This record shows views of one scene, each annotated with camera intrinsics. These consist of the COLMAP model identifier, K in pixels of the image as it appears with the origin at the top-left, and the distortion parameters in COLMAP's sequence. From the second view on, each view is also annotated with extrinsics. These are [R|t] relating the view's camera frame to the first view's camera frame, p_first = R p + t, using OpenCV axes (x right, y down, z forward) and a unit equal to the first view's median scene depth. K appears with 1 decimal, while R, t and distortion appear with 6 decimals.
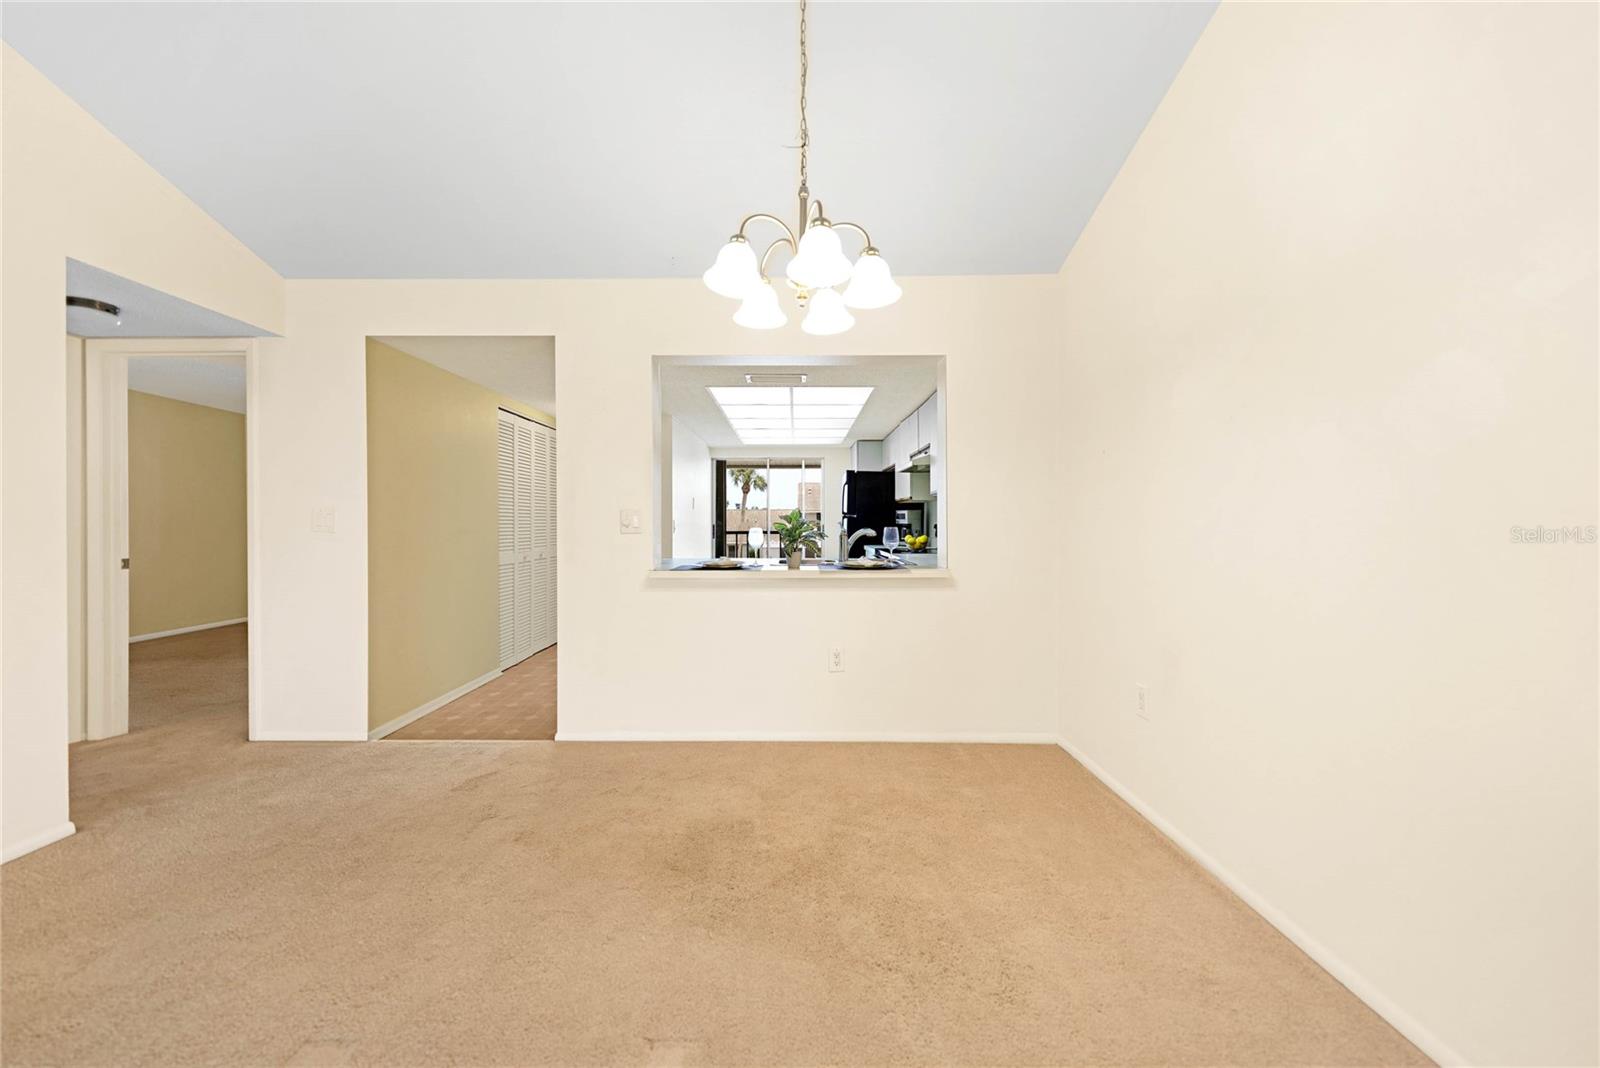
lens RADIAL K [[574.4, 0, 793.7], [0, 574.4, 526.2], [0, 0, 1]] dist [0.000554, 0.000030]
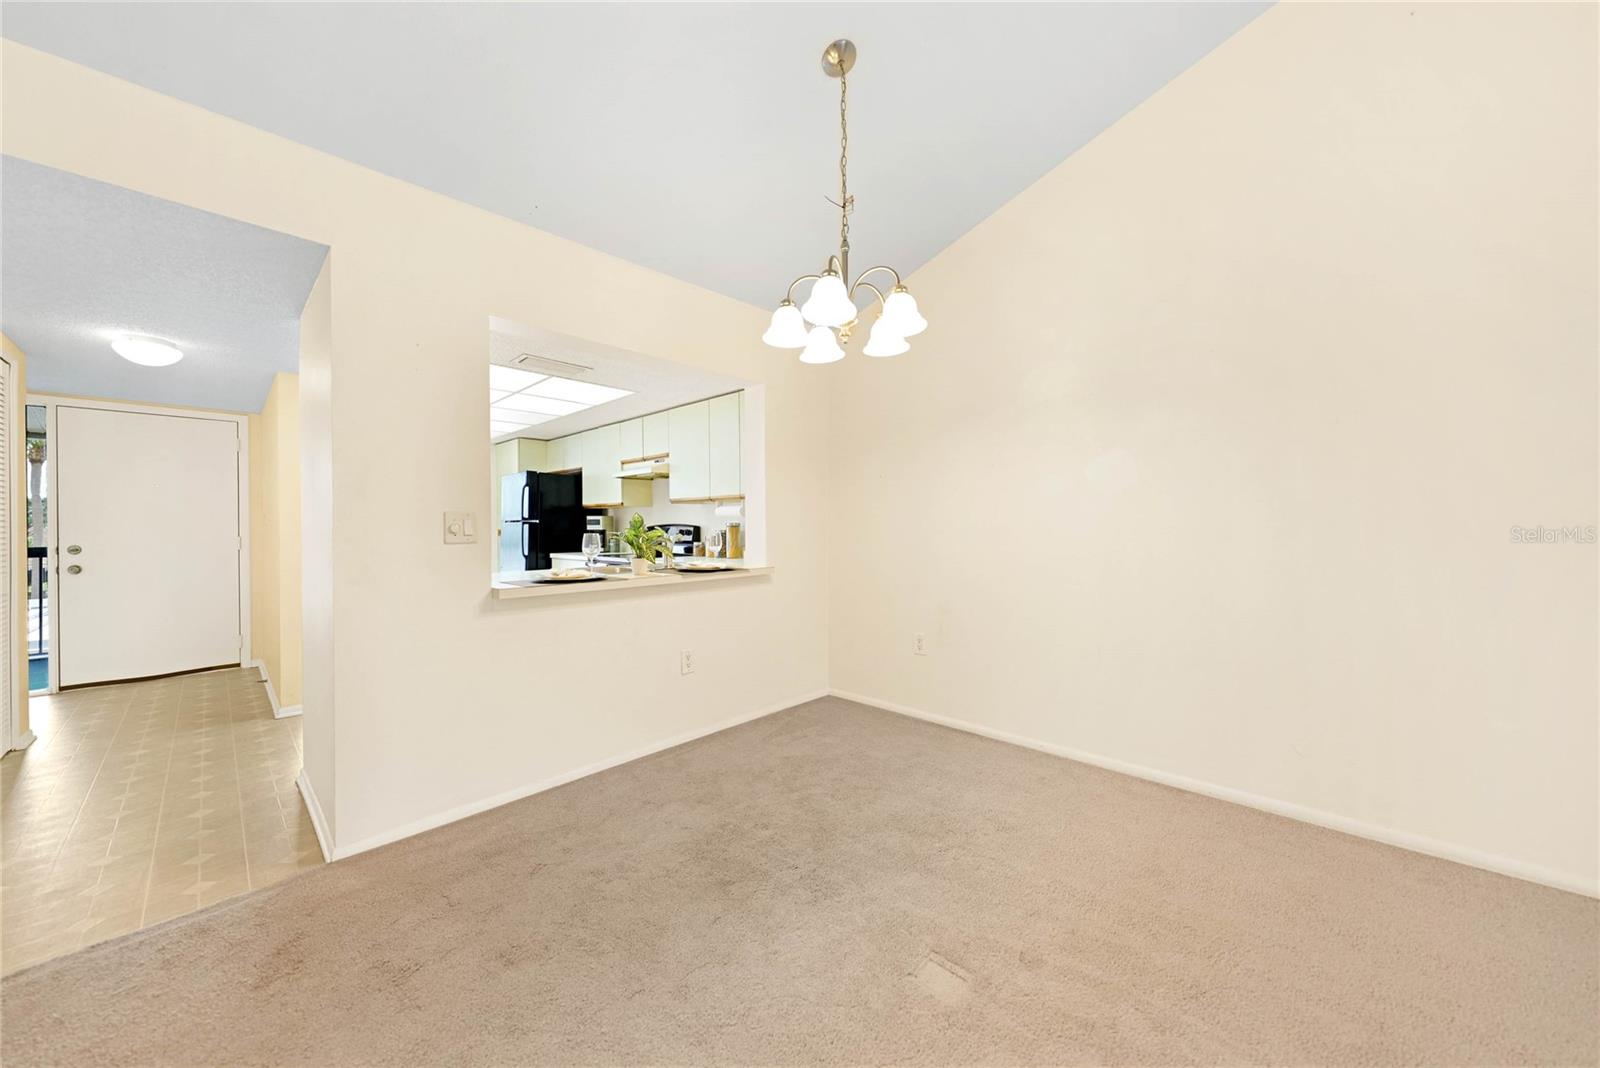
lens RADIAL K [[562.4, 0, 800.0], [0, 562.4, 534.0], [0, 0, 1]] dist [-0.001366, 0.000029]
pose [[0.678444, -0.013859, 0.734522, -0.540878], [0.011348, 0.999900, 0.008384, -0.001688], [-0.734565, 0.002647, 0.678534, 0.175616]]
